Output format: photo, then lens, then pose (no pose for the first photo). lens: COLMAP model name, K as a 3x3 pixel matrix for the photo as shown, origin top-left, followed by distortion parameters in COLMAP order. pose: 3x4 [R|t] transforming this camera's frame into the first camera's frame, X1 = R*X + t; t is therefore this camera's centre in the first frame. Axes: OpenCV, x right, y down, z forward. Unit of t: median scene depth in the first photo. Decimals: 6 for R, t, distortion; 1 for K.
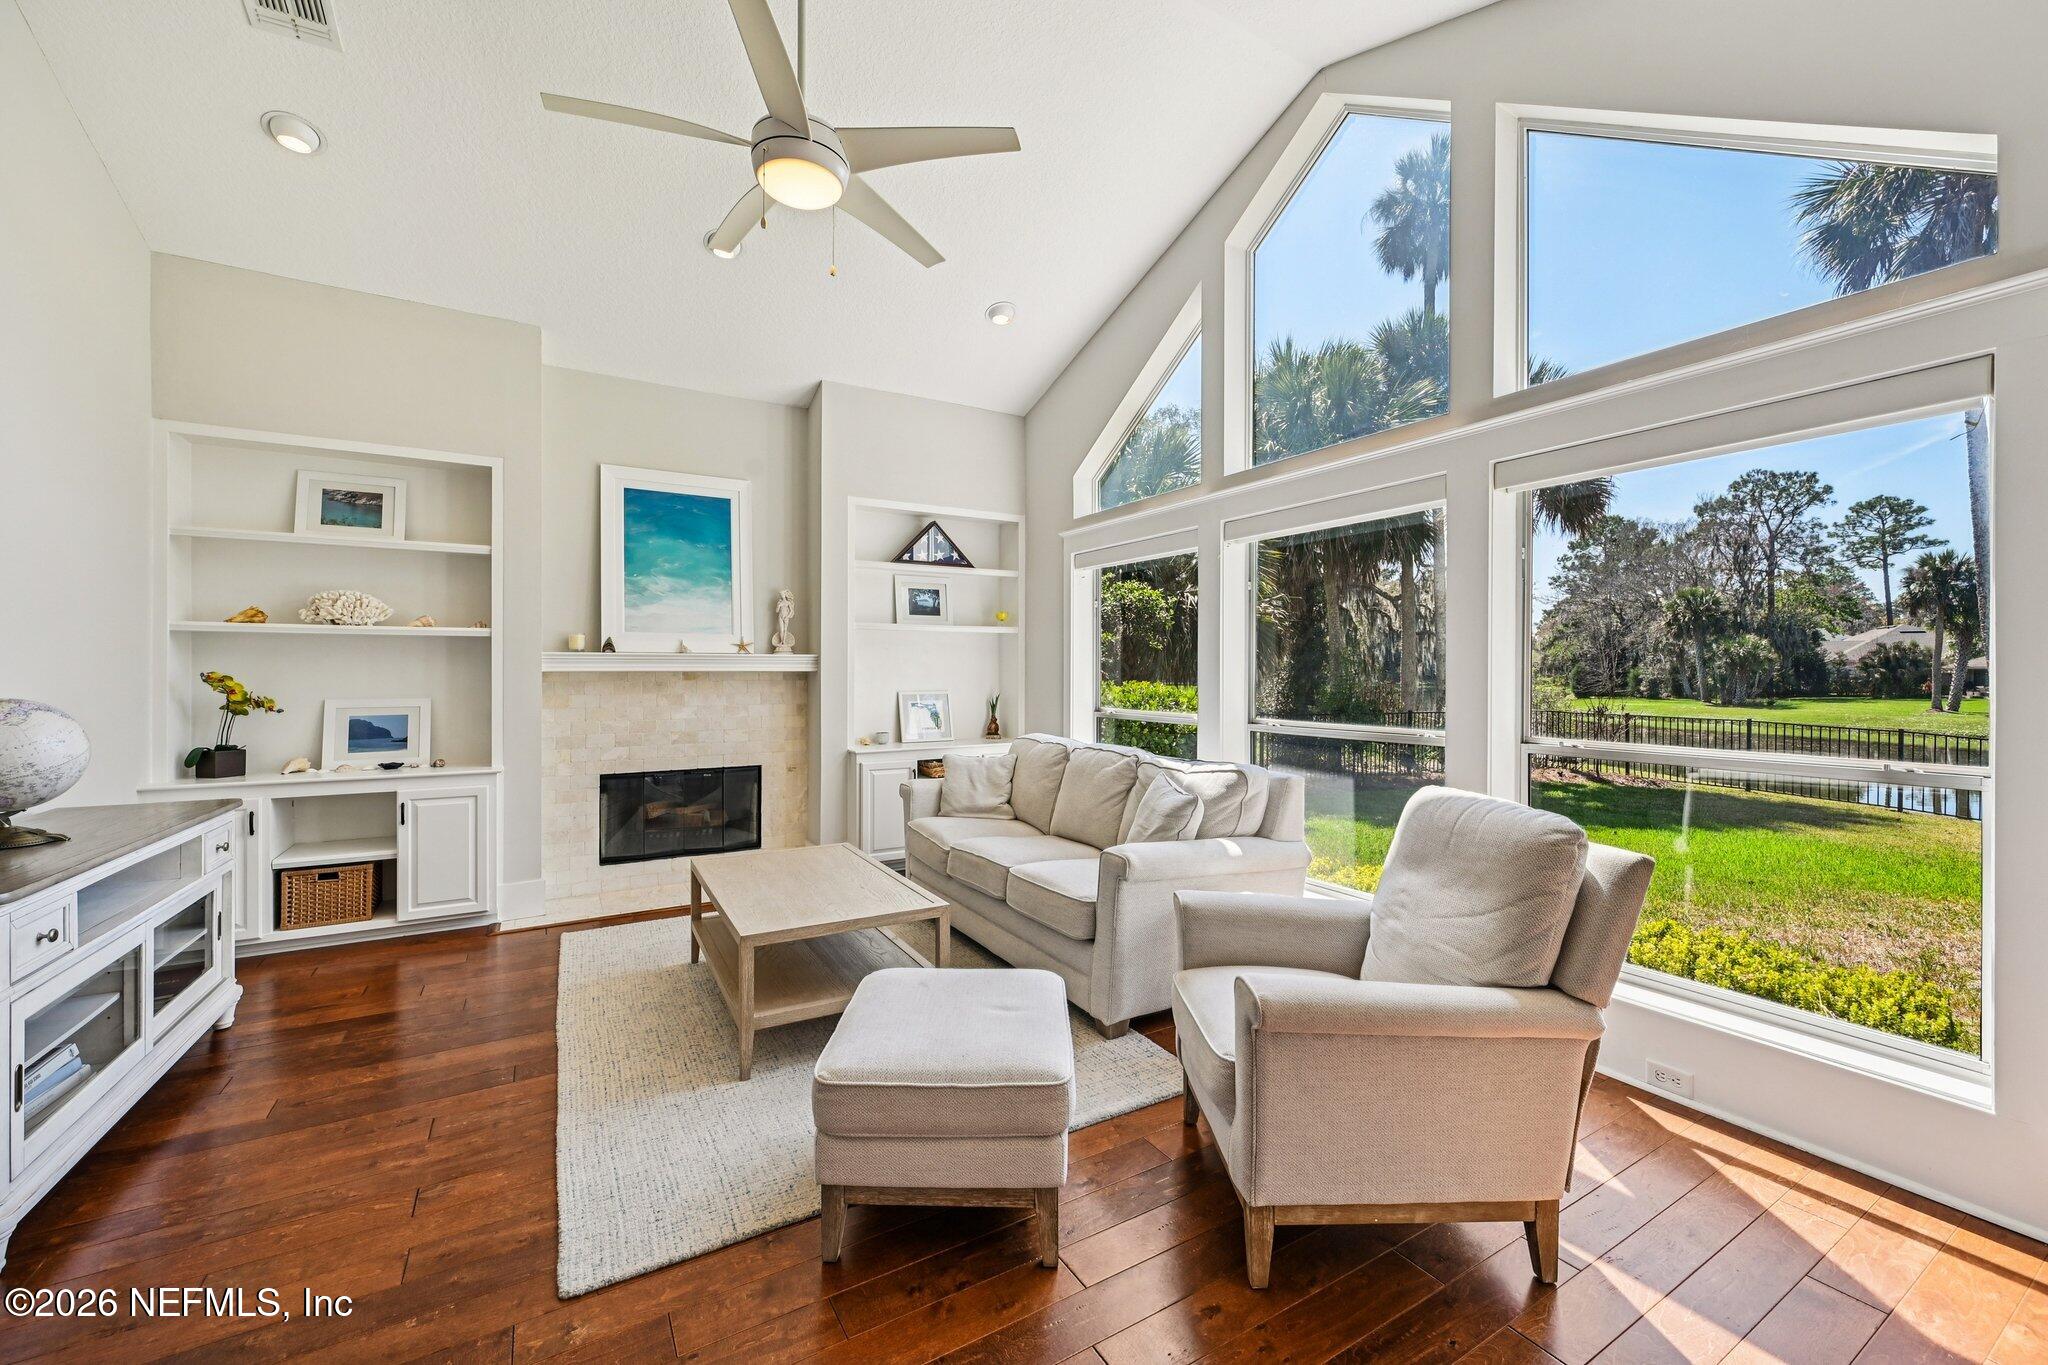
lens RADIAL K [[812.5, 0, 1028.2], [0, 812.5, 677.2], [0, 0, 1]] dist [-0.000206, 0.000907]
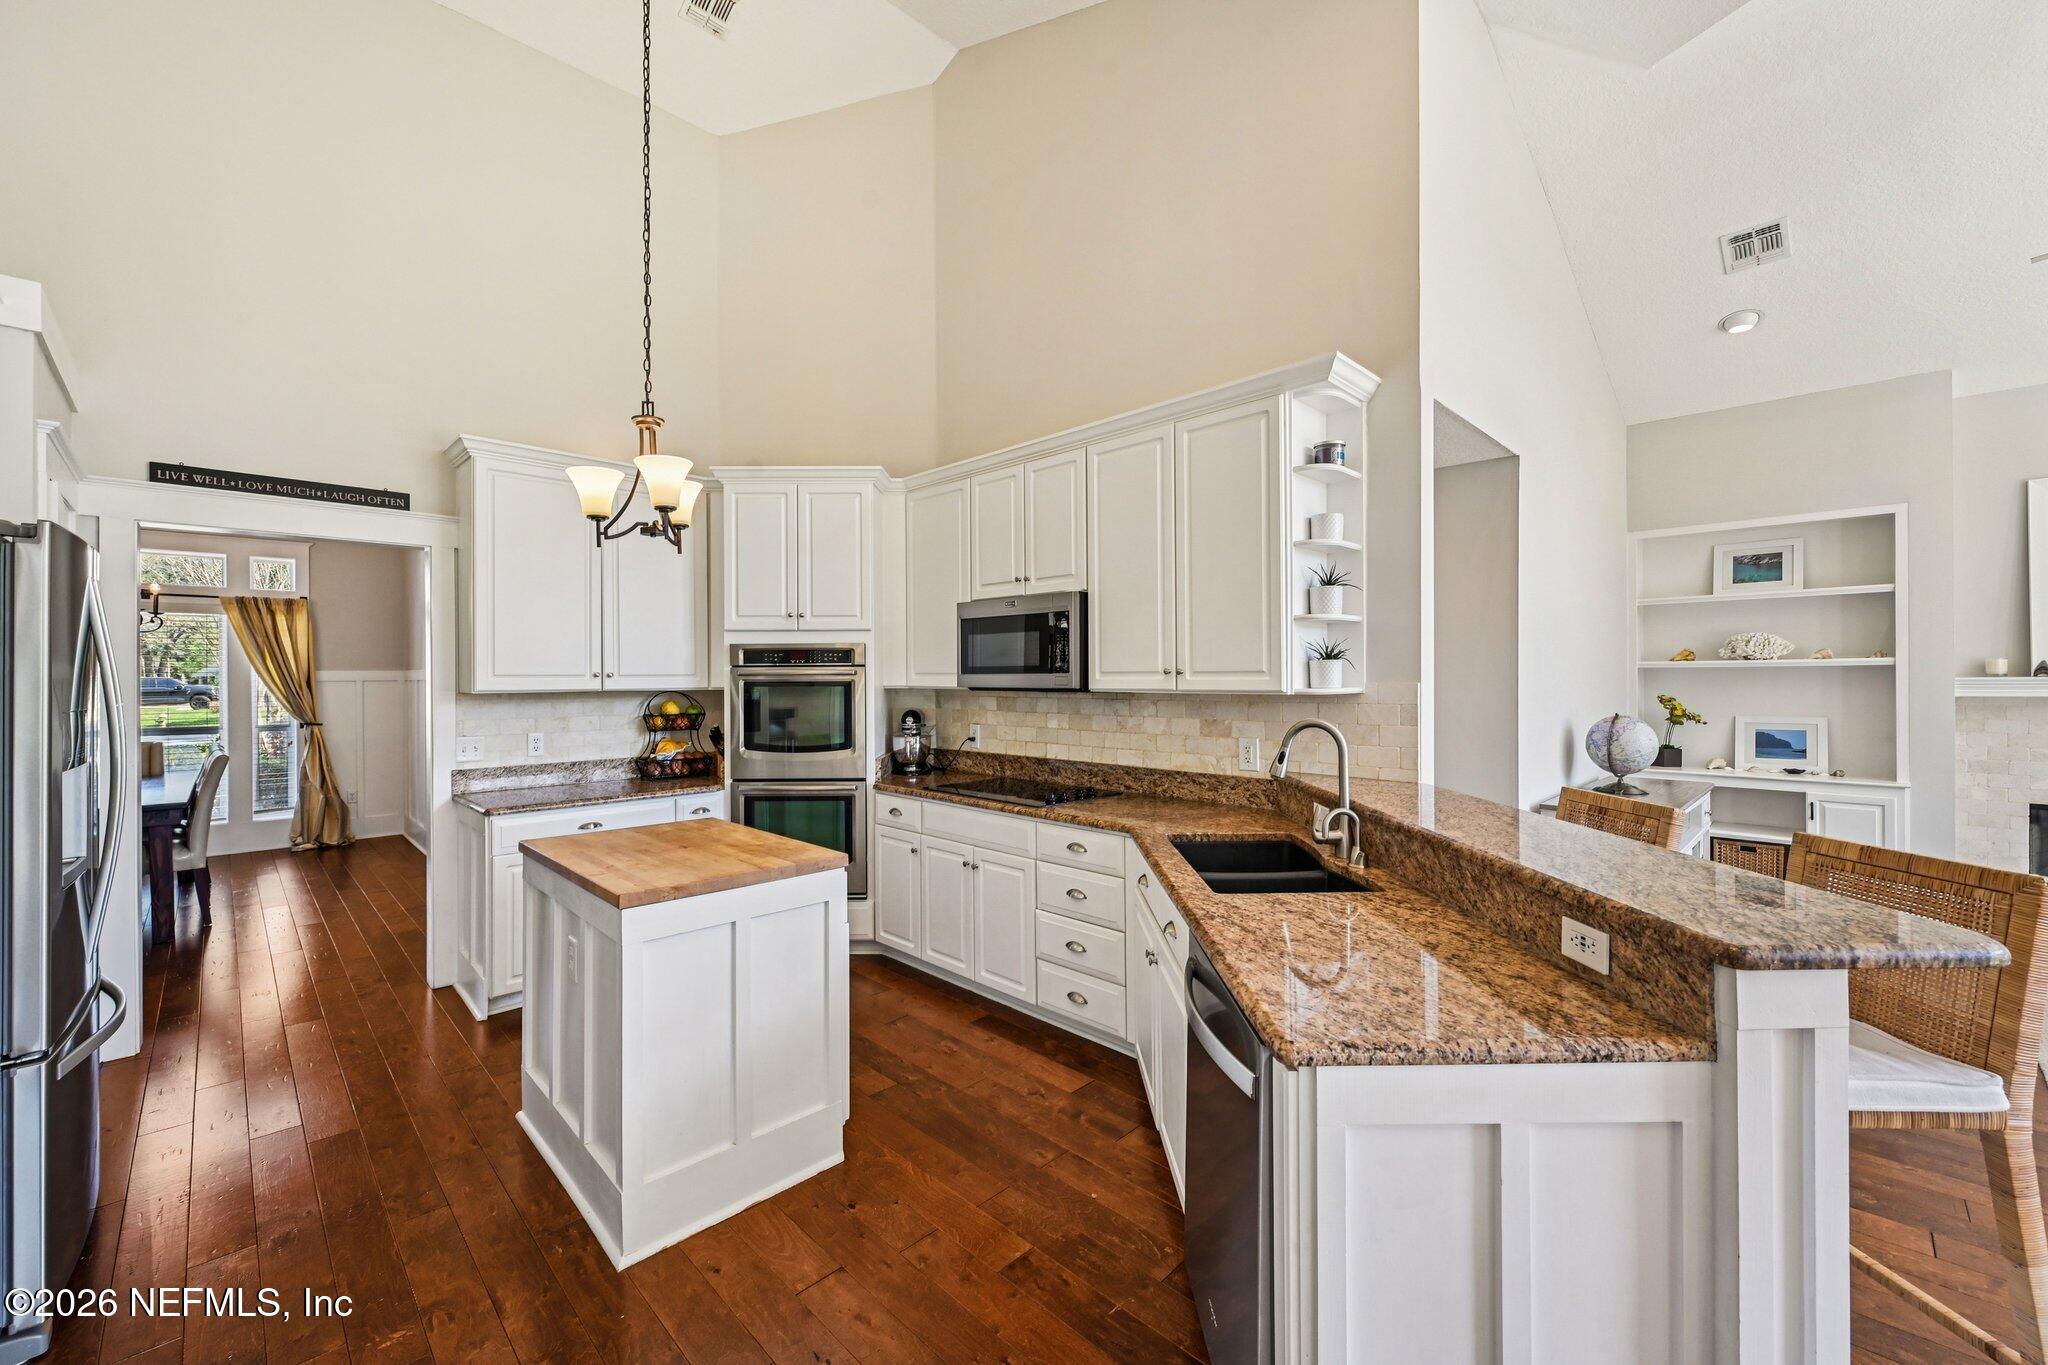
lens RADIAL K [[812.5, 0, 1017.1], [0, 812.5, 674.9], [0, 0, 1]] dist [-0.000206, 0.000907]
pose [[0.239748, -0.005999, -0.970817, 0.136829], [-0.001761, 0.999977, -0.006614, -0.027530], [0.970833, 0.003295, 0.239732, -0.445929]]
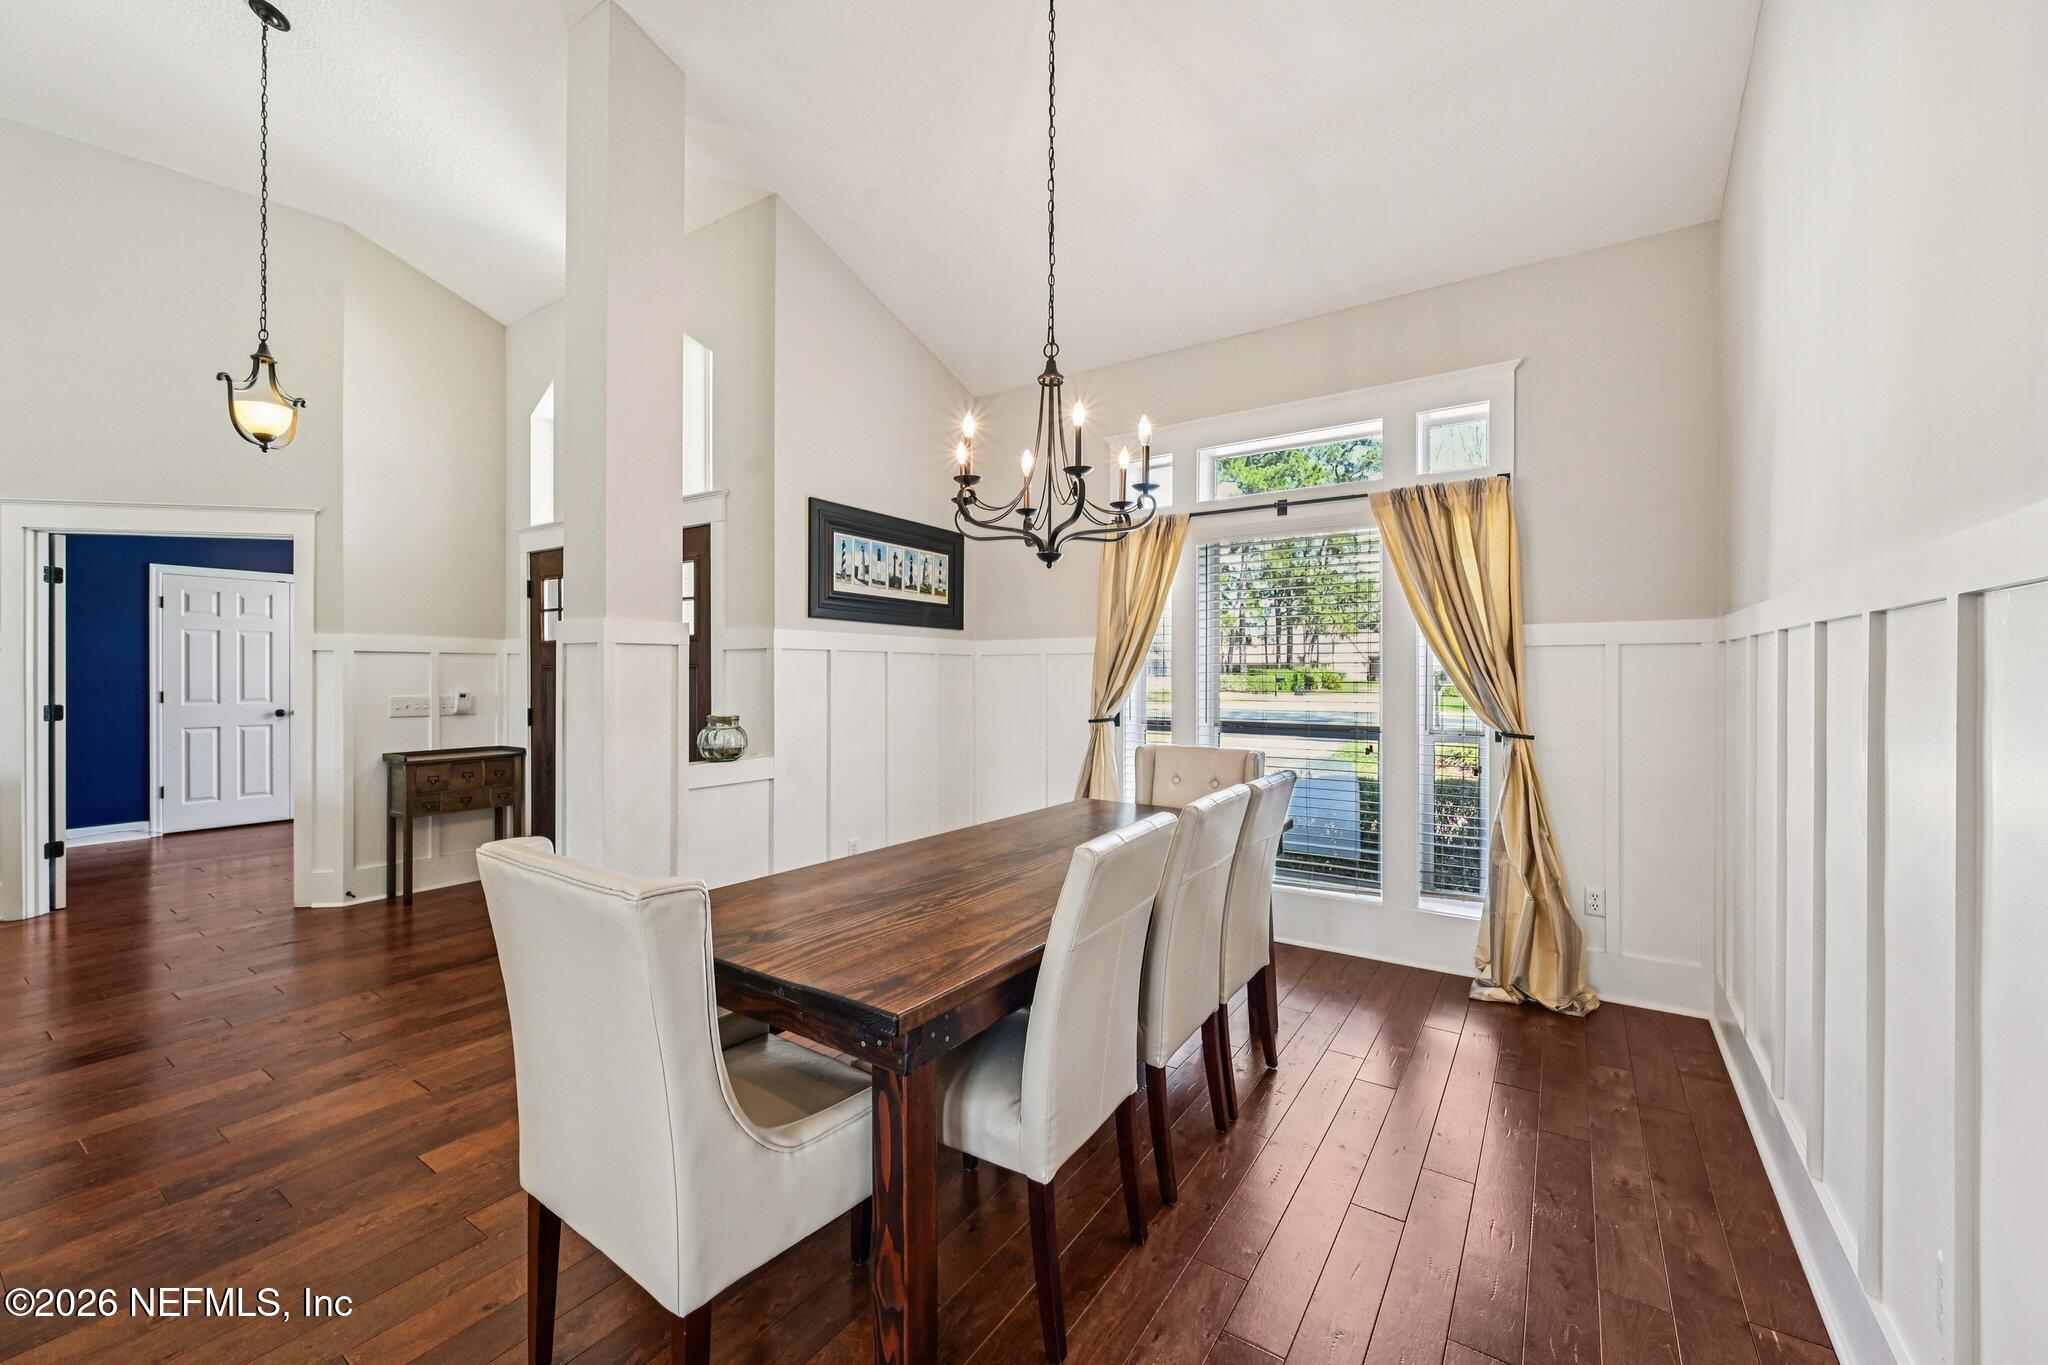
lens RADIAL K [[812.5, 0, 1032.9], [0, 812.5, 674.9], [0, 0, 1]] dist [-0.000206, 0.000907]
pose [[-0.901398, -0.002512, -0.432984, -1.091923], [-0.007598, 0.999921, 0.010016, 0.001633], [0.432924, 0.012319, -0.901346, -0.951618]]
